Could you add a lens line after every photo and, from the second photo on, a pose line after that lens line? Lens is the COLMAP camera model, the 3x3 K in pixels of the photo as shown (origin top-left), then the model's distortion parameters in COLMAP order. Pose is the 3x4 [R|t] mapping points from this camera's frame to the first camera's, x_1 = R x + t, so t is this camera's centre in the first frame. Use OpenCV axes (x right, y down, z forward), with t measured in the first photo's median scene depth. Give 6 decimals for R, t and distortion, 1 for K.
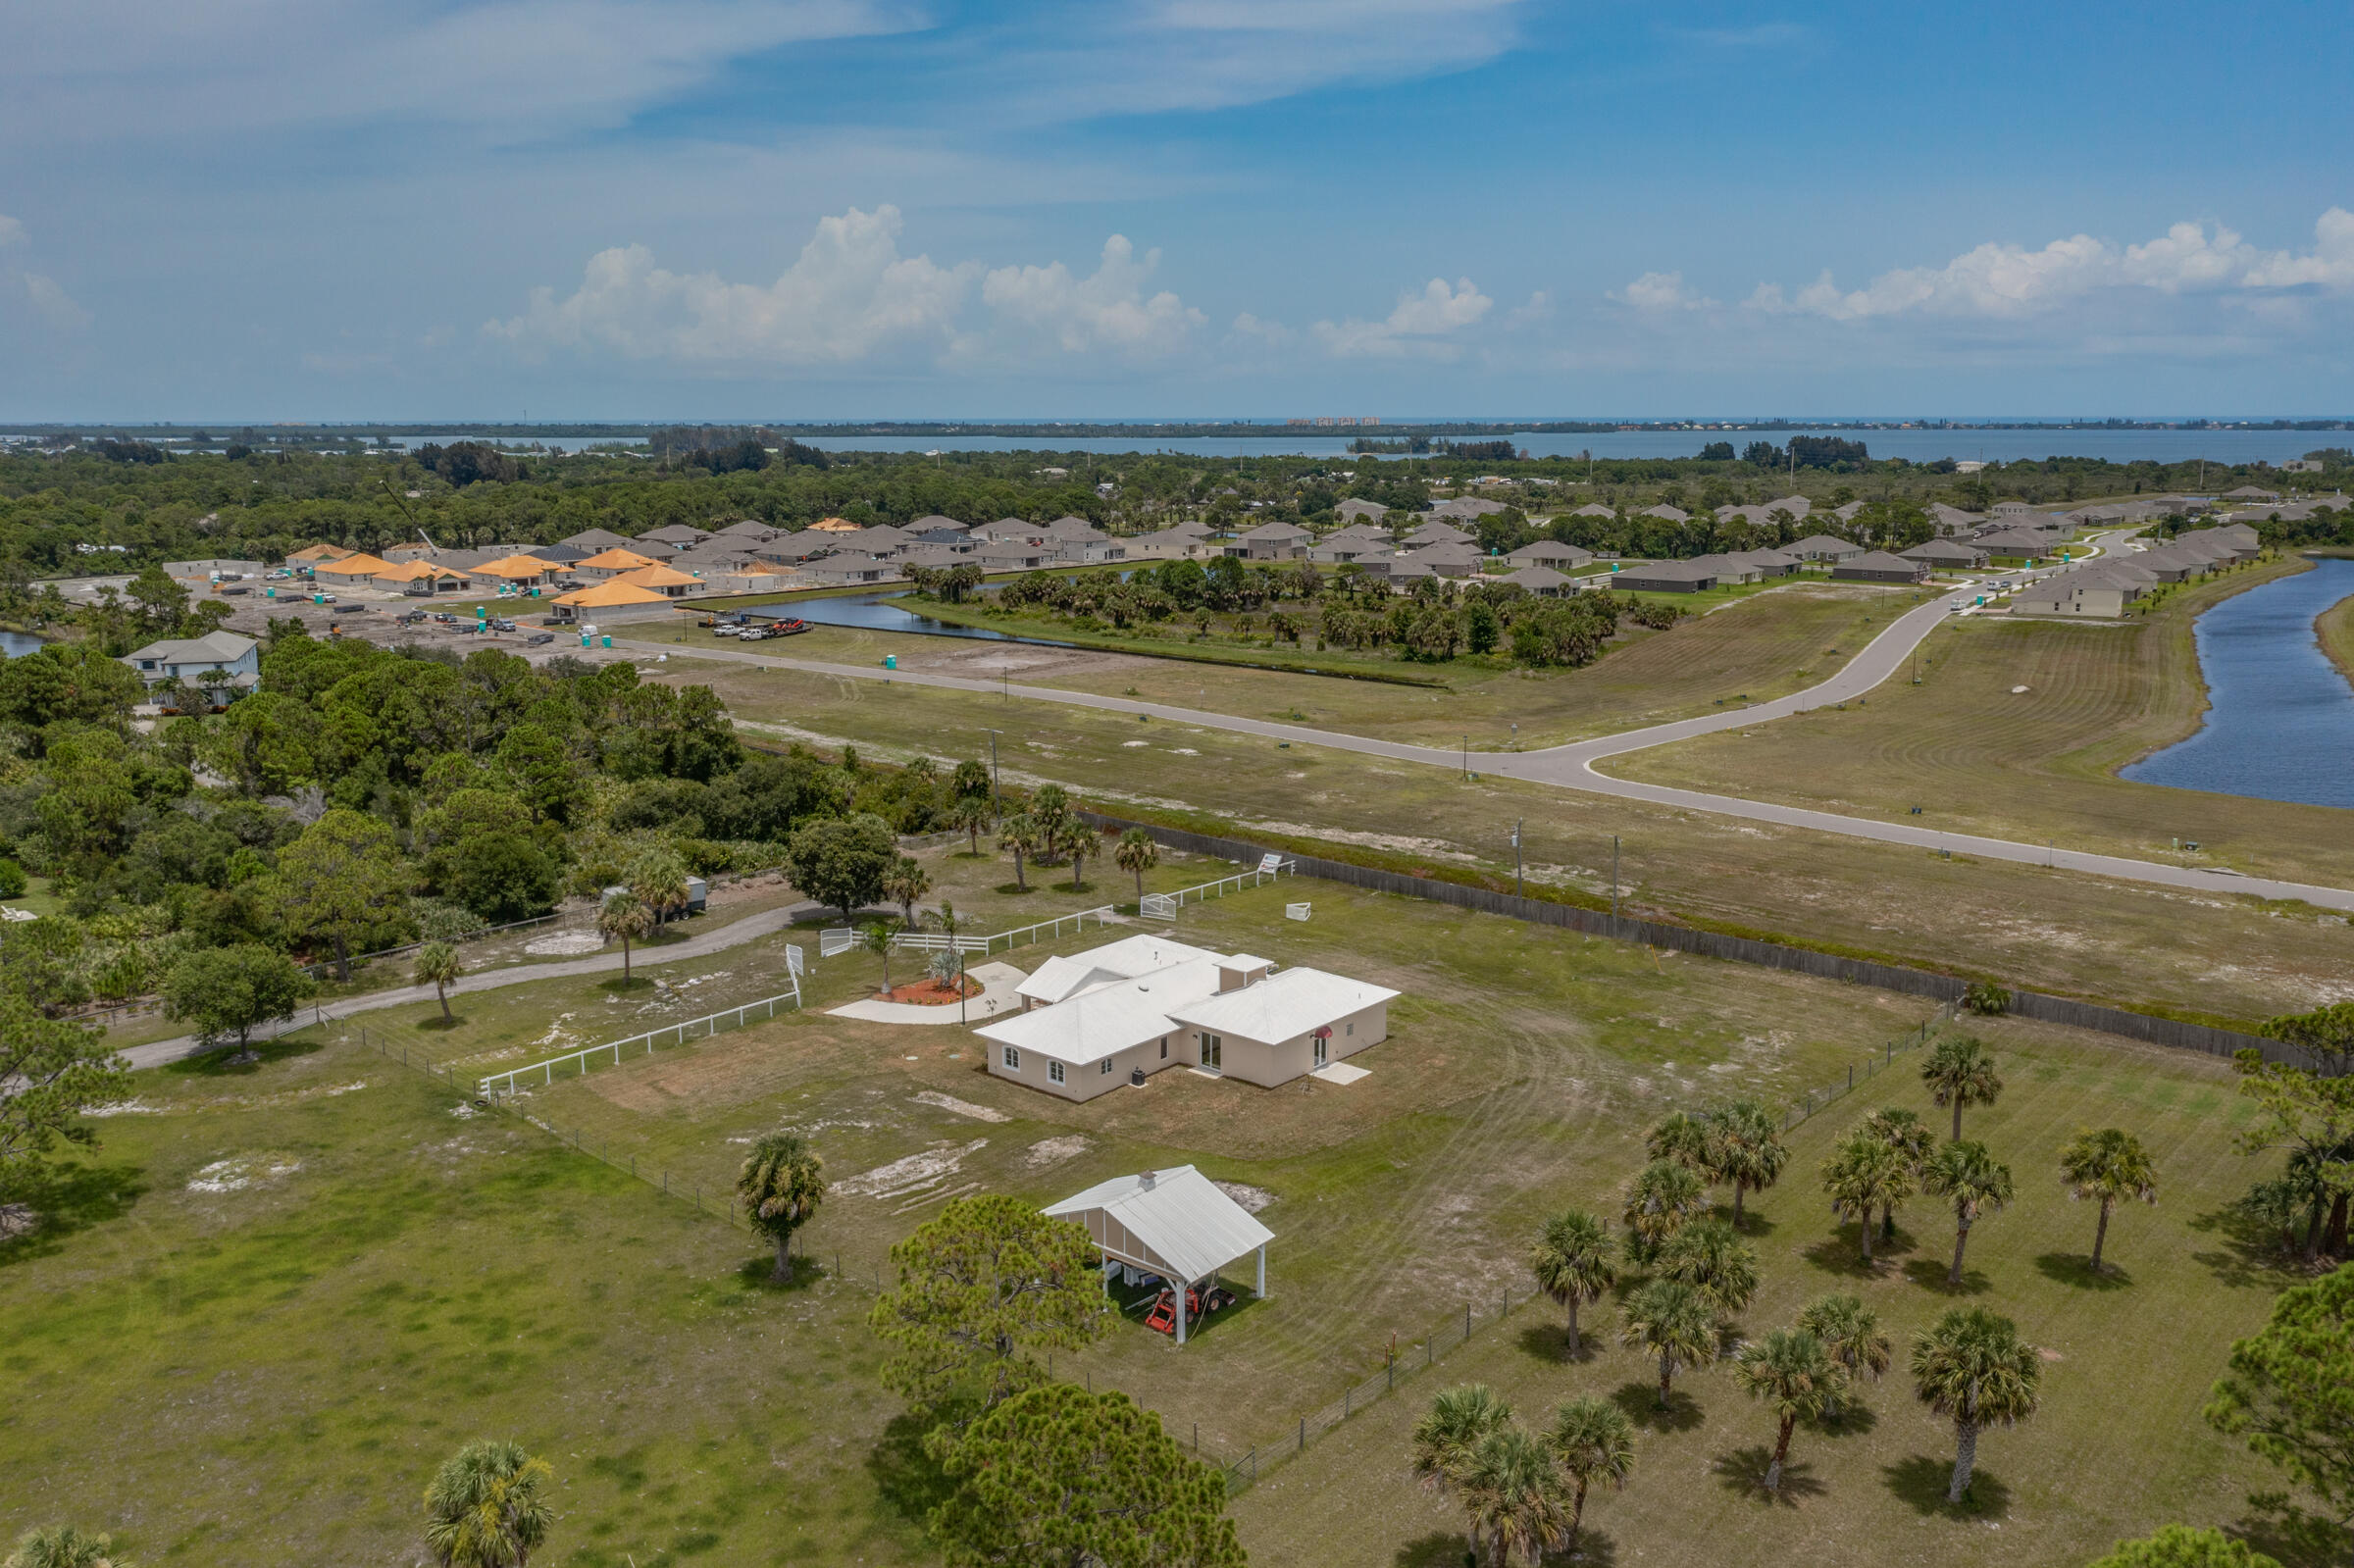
lens RADIAL K [[1831.8, 0, 1177.0], [0, 1831.8, 784.0], [0, 0, 1]] dist [-0.023135, -0.004761]
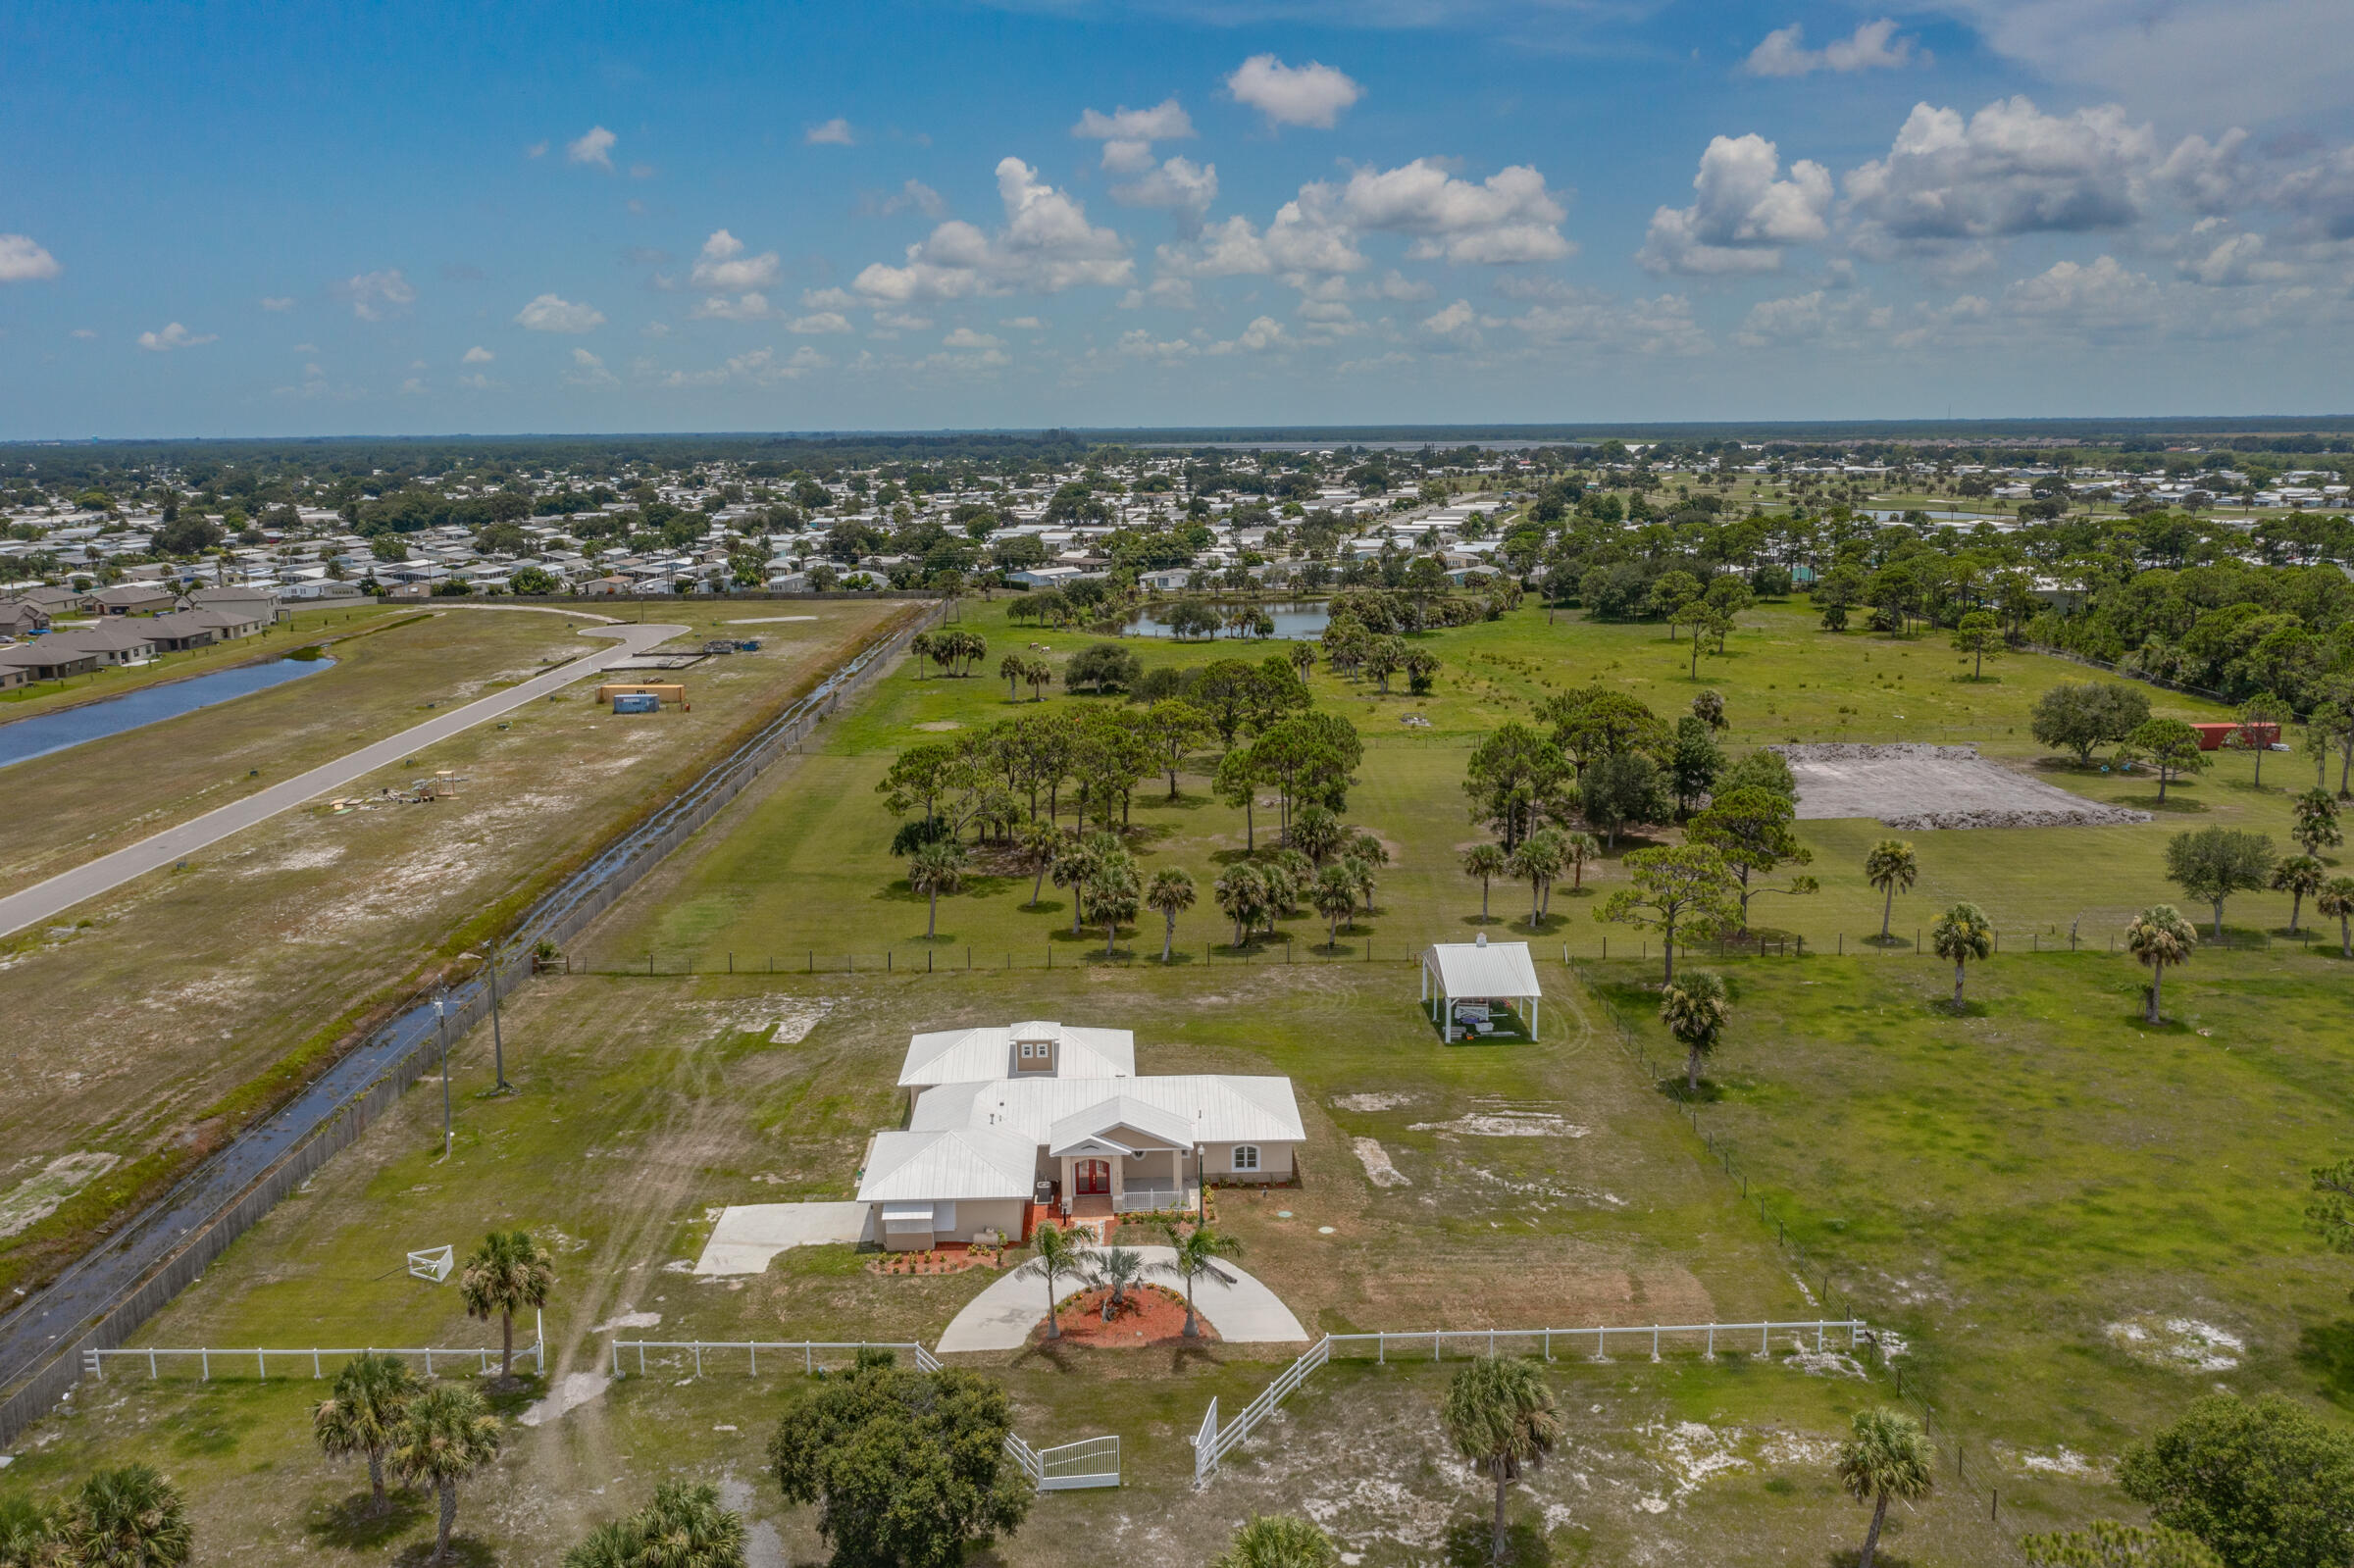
lens RADIAL K [[1864.1, 0, 1177.0], [0, 1864.1, 784.0], [0, 0, 1]] dist [-0.010216, -0.005255]
pose [[-0.677535, -0.133578, 0.723259, -0.695992], [0.154980, 0.935361, 0.317934, -0.312995], [-0.718977, 0.327502, -0.613038, 1.564834]]
